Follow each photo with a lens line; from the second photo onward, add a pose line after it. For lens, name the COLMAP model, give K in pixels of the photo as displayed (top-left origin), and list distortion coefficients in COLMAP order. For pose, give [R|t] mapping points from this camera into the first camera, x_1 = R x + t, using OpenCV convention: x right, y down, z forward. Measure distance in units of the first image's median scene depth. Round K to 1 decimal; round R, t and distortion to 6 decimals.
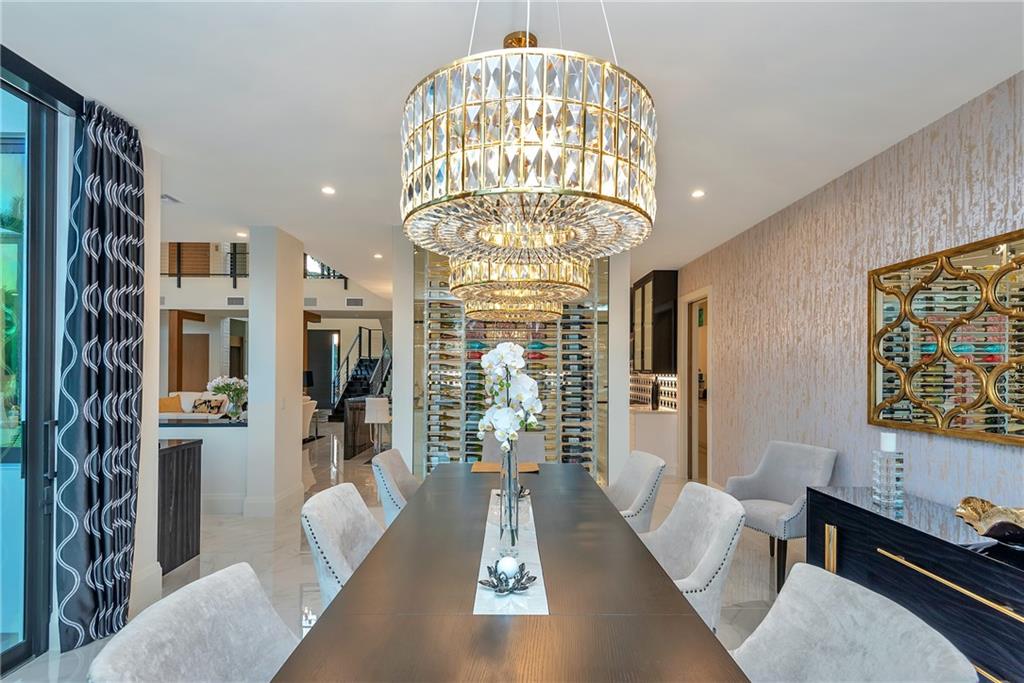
lens RADIAL K [[475.8, 0, 525.3], [0, 475.8, 364.4], [0, 0, 1]] dist [0.022936, -0.011357]
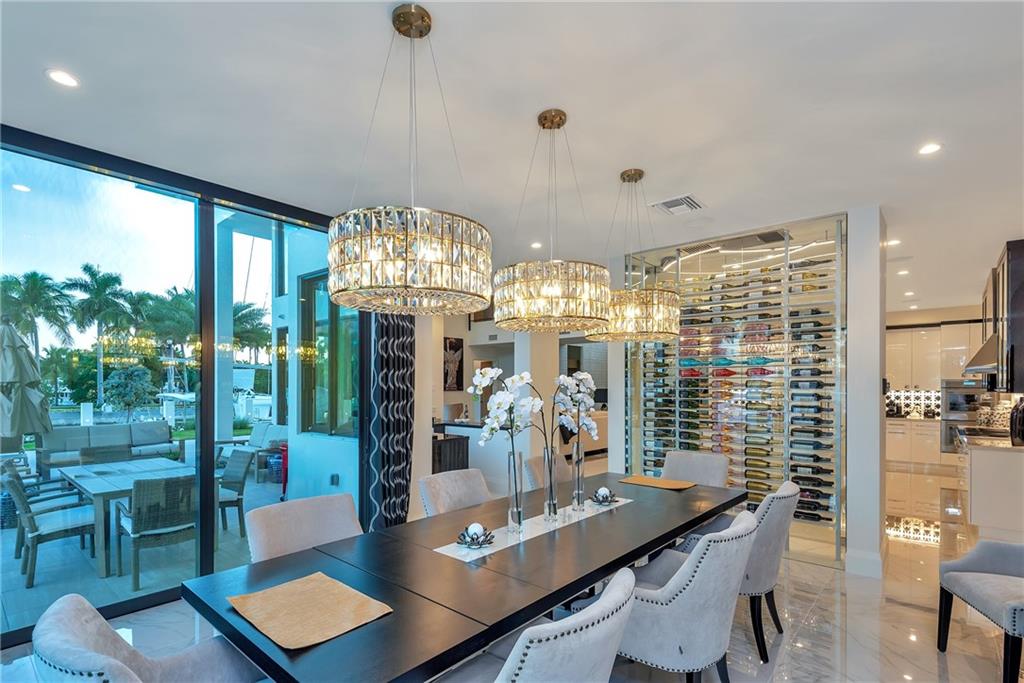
lens RADIAL K [[475.8, 0, 501.2], [0, 475.8, 384.8], [0, 0, 1]] dist [0.022936, -0.011357]
pose [[0.743580, -0.006097, -0.668619, 0.335492], [0.009622, 0.999952, 0.001582, 0.000308], [0.668577, -0.007609, 0.743604, 0.009600]]
